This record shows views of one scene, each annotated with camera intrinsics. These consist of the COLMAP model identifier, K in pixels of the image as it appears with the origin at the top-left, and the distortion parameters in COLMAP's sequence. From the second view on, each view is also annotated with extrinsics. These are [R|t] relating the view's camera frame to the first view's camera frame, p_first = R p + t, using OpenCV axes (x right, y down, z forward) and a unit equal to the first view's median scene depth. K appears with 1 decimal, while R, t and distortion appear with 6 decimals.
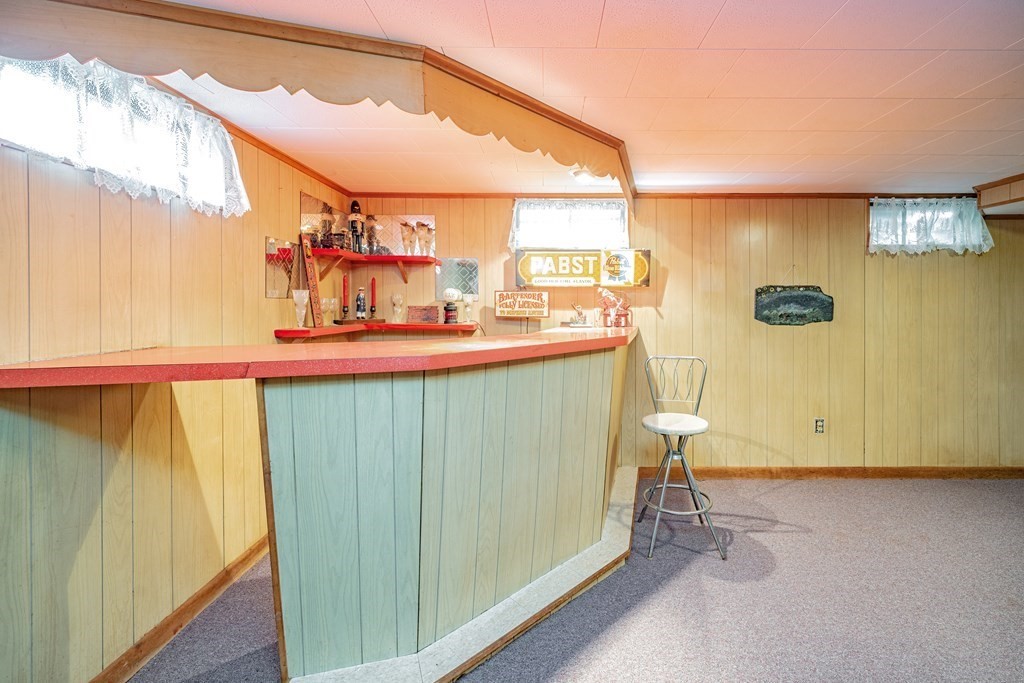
lens RADIAL K [[430.4, 0, 515.3], [0, 430.4, 307.4], [0, 0, 1]] dist [-0.001480, -0.000160]
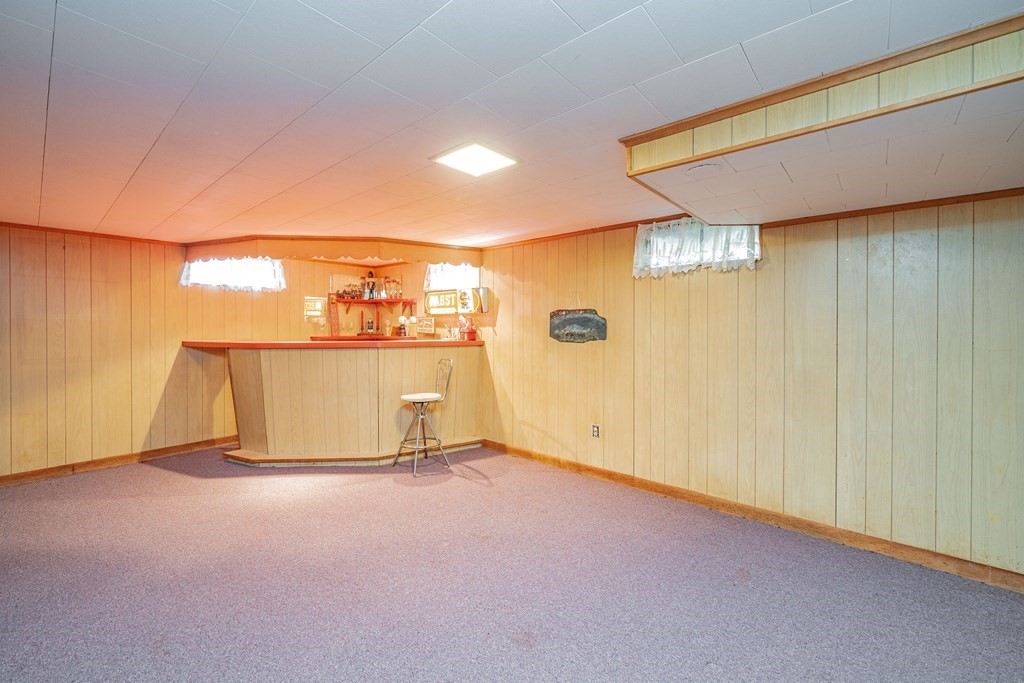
lens RADIAL K [[412.6, 0, 508.7], [0, 412.6, 330.2], [0, 0, 1]] dist [0.002233, 0.000075]
pose [[0.756048, 0.006772, -0.654481, 1.271767], [-0.005505, 0.999977, 0.003988, 0.003360], [0.654493, 0.000588, 0.756068, 0.016527]]
